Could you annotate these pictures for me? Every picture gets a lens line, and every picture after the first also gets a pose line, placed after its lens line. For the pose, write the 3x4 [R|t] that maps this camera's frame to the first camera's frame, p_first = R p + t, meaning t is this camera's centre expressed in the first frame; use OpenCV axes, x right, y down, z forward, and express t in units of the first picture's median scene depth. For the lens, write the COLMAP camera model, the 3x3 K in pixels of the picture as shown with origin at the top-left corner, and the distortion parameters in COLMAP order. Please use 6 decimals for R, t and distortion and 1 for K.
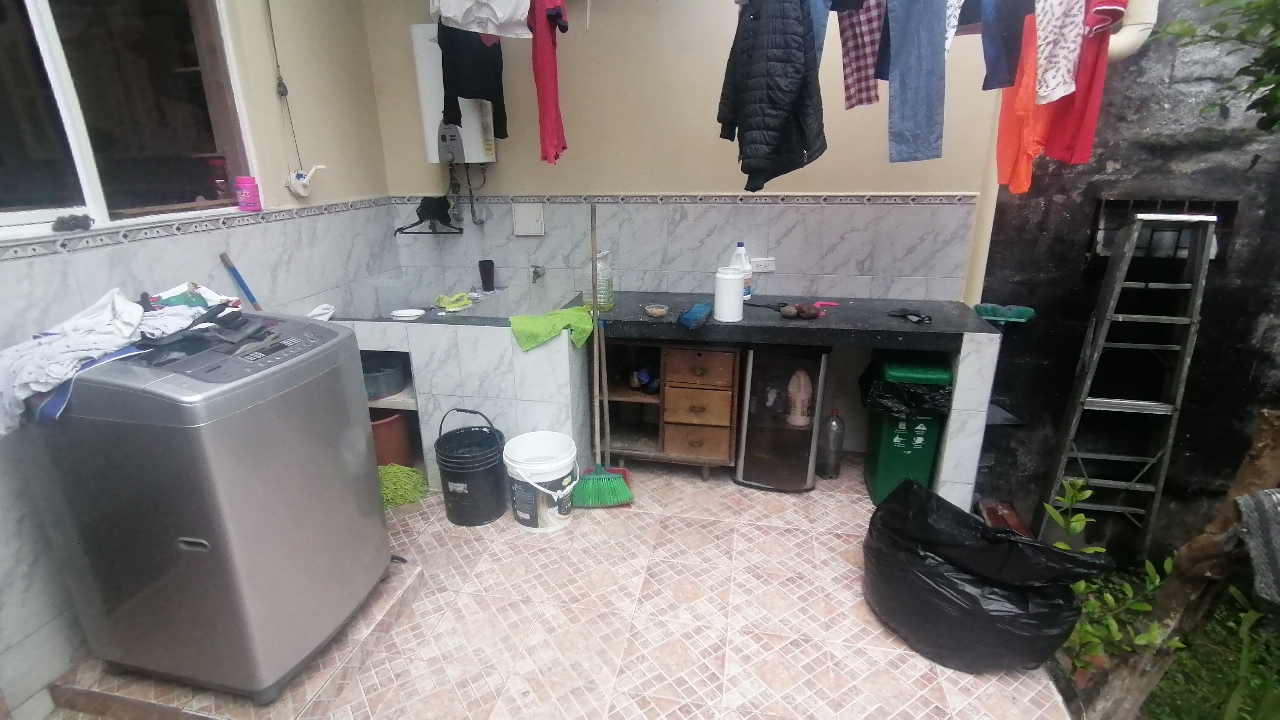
lens RADIAL K [[634.6, 0, 639.7], [0, 634.6, 366.1], [0, 0, 1]] dist [0.012813, -0.001699]
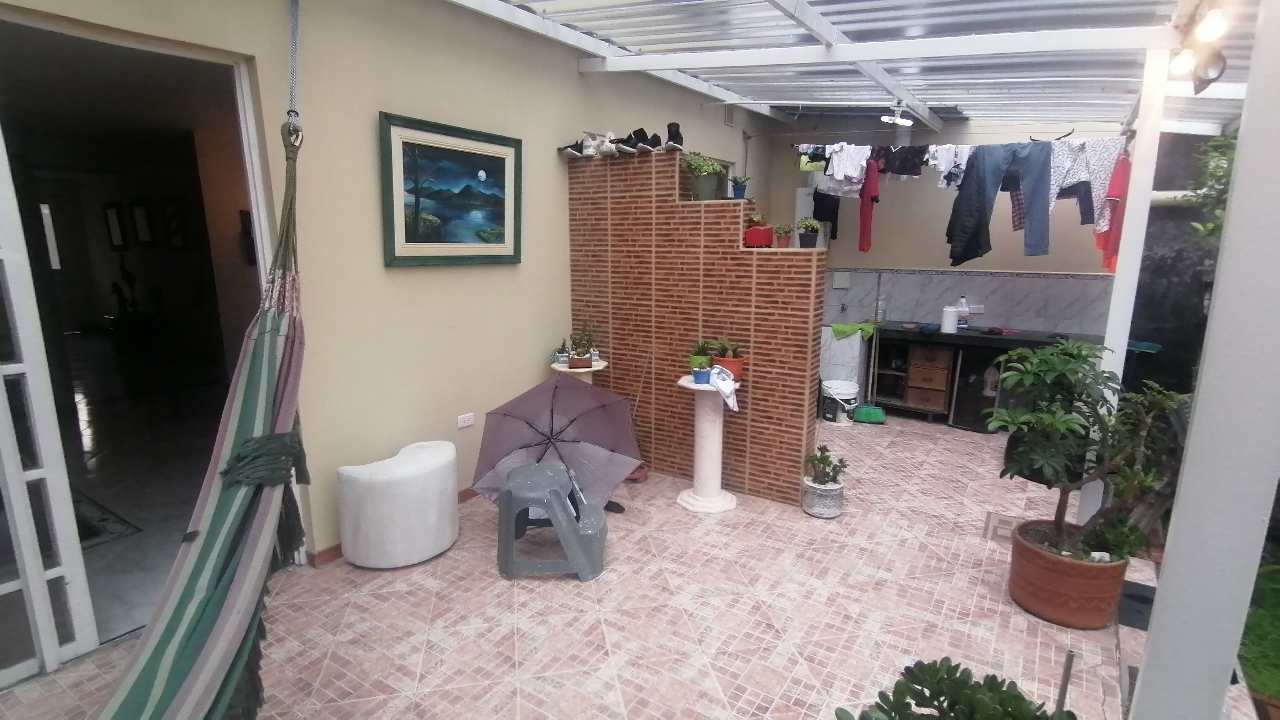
lens RADIAL K [[634.6, 0, 639.8], [0, 634.6, 361.7], [0, 0, 1]] dist [0.012813, -0.001699]
pose [[0.916529, 0.091706, -0.389314, 0.038403], [-0.141530, 0.984745, -0.101227, 0.325744], [0.374092, 0.147877, 0.915526, -1.054353]]
